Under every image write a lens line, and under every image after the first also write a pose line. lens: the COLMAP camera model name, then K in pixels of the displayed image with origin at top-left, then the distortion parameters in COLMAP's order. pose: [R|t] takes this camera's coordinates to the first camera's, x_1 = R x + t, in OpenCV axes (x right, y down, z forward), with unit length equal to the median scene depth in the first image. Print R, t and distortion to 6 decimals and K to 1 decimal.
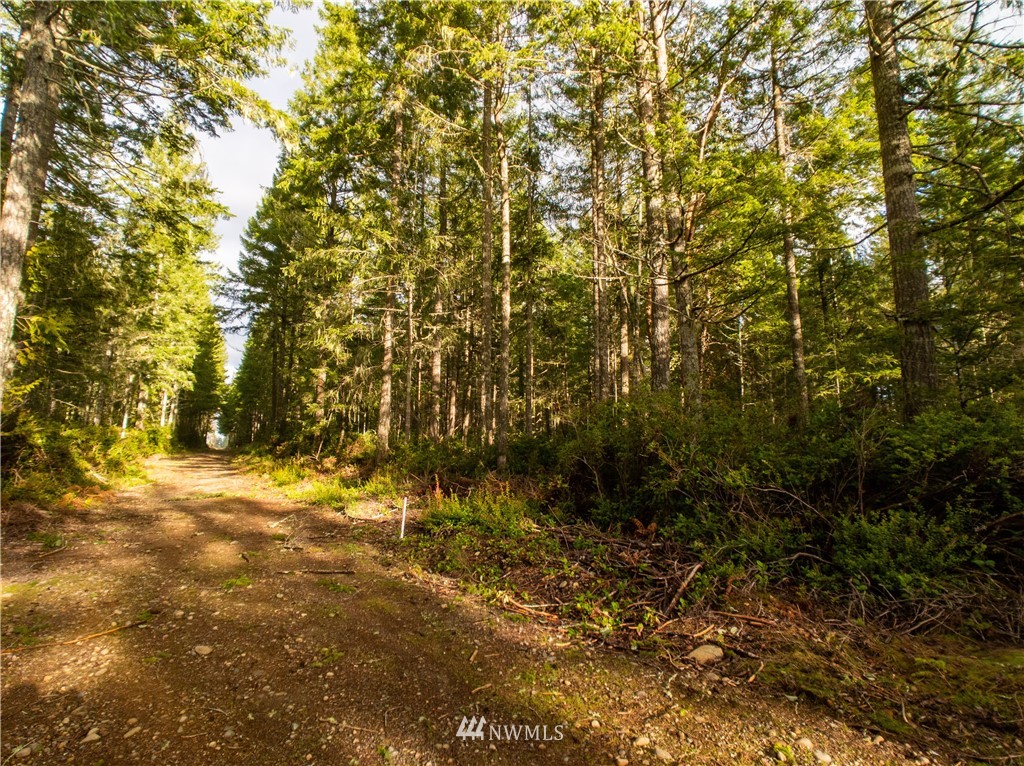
lens RADIAL K [[805.1, 0, 511.1], [0, 805.1, 382.8], [0, 0, 1]] dist [-0.049686, 0.030311]
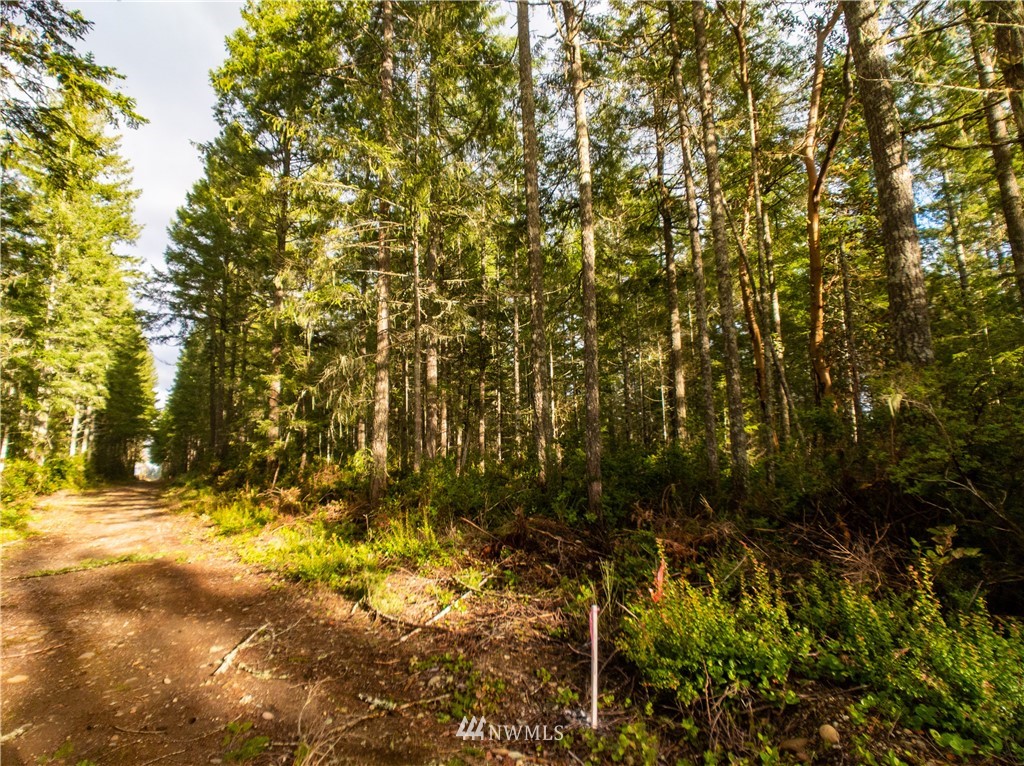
lens RADIAL K [[805.1, 0, 568.8], [0, 805.1, 404.3], [0, 0, 1]] dist [-0.049686, 0.030311]
pose [[0.990913, -0.019838, 0.133033, -0.052927], [0.019609, 0.999803, 0.003030, 0.012833], [-0.133066, -0.000394, 0.991107, 0.173869]]
